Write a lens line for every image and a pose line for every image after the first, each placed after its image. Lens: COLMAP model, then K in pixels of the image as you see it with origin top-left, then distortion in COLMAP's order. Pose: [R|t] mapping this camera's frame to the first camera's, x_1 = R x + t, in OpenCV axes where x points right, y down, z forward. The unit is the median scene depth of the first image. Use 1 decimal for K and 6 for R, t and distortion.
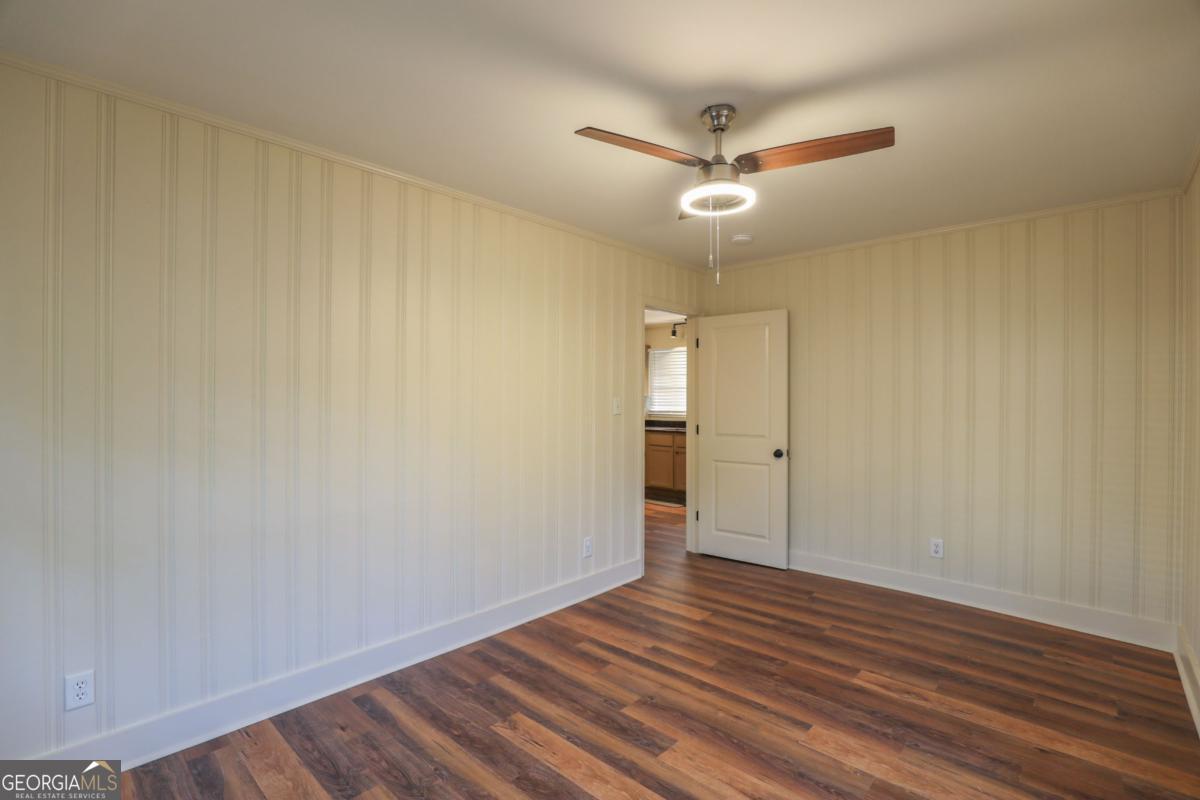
lens RADIAL K [[549.5, 0, 598.2], [0, 549.5, 403.6], [0, 0, 1]] dist [-0.025019, 0.000663]
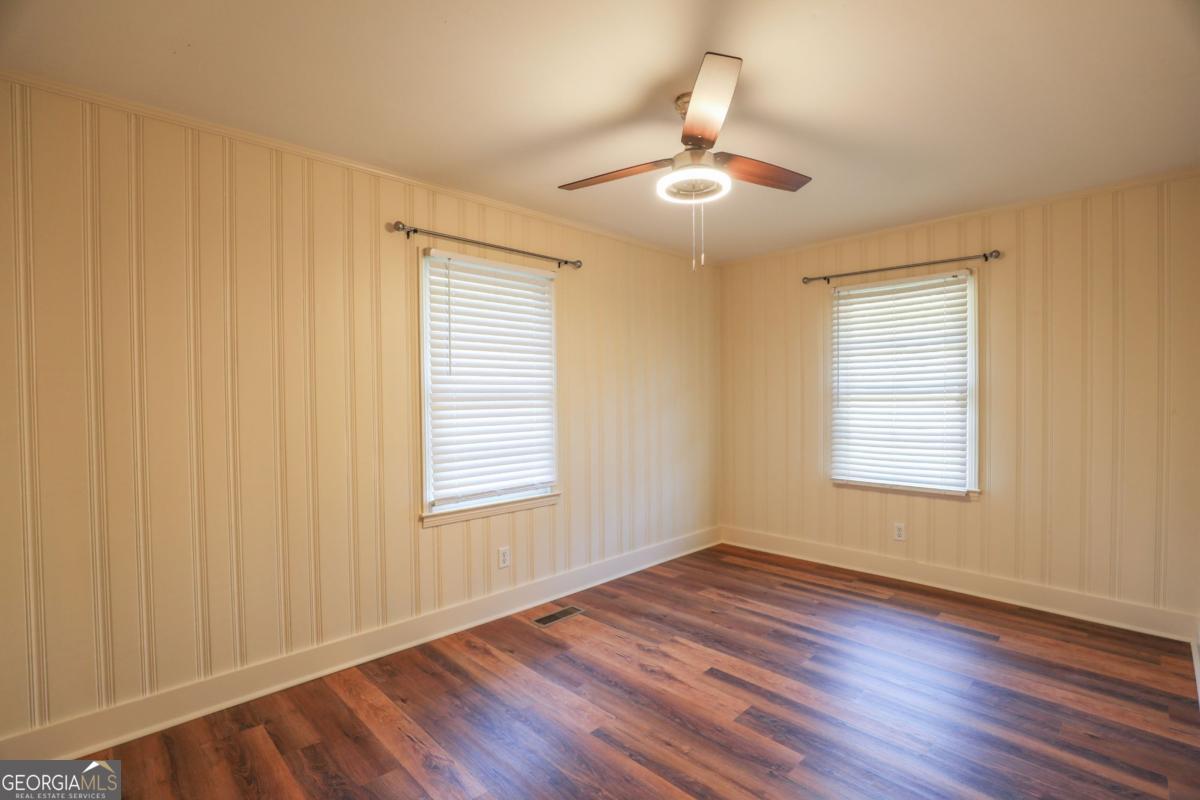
lens RADIAL K [[549.5, 0, 598.2], [0, 549.5, 403.6], [0, 0, 1]] dist [-0.025019, 0.000663]
pose [[-0.998434, 0.004990, 0.055724, 0.334531], [0.006222, 0.999739, 0.021968, -0.001520], [-0.055600, 0.022280, -0.998205, 1.984428]]
